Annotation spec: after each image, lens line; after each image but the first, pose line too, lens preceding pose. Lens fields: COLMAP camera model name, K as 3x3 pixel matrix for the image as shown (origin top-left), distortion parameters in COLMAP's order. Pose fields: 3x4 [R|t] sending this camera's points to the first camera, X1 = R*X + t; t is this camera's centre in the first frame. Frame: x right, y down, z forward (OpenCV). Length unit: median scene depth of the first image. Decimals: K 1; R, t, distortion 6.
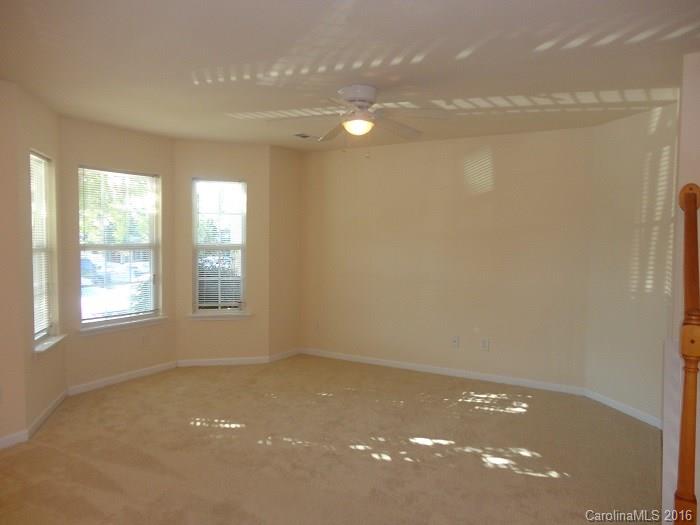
lens RADIAL K [[515.0, 0, 332.9], [0, 515.0, 261.5], [0, 0, 1]] dist [0.045948, -0.000780]
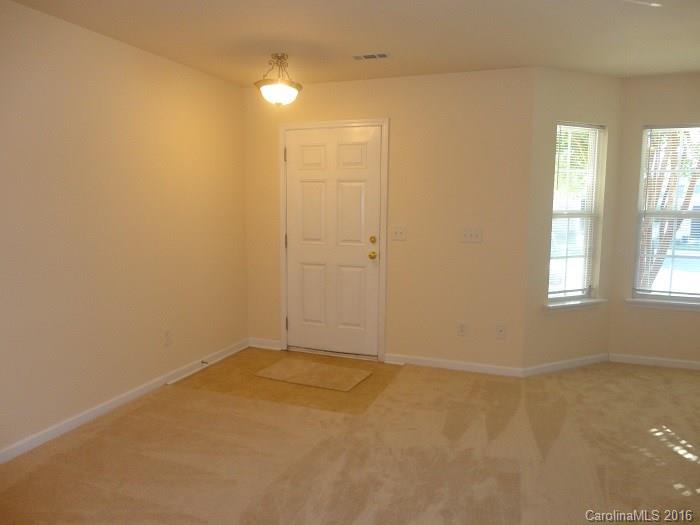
lens RADIAL K [[511.3, 0, 350.0], [0, 511.3, 262.5], [0, 0, 1]] dist [-0.003111, -0.001096]
pose [[0.211085, 0.117464, -0.970384, 0.319535], [-0.048461, 0.992790, 0.109634, -0.015813], [0.976266, 0.023883, 0.215256, 0.288930]]
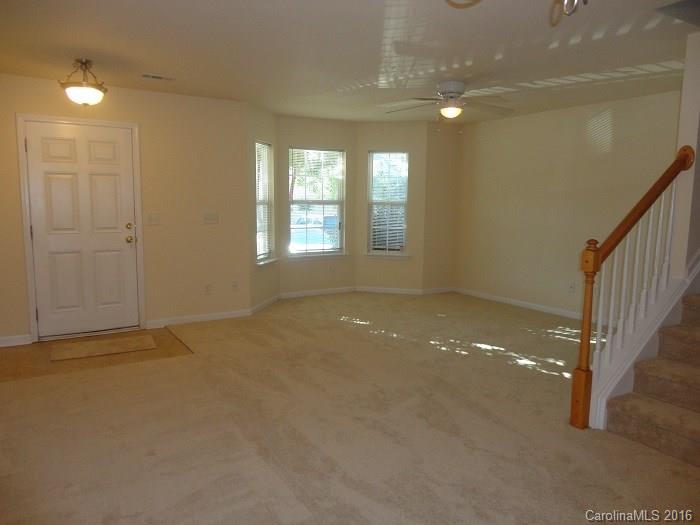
lens RADIAL K [[499.3, 0, 350.0], [0, 499.3, 262.5], [0, 0, 1]] dist [-0.001677, -0.001954]
pose [[0.900967, 0.059458, -0.429795, 0.301443], [-0.024752, 0.995996, 0.085900, 0.018232], [0.433181, -0.066754, 0.898831, -0.230693]]
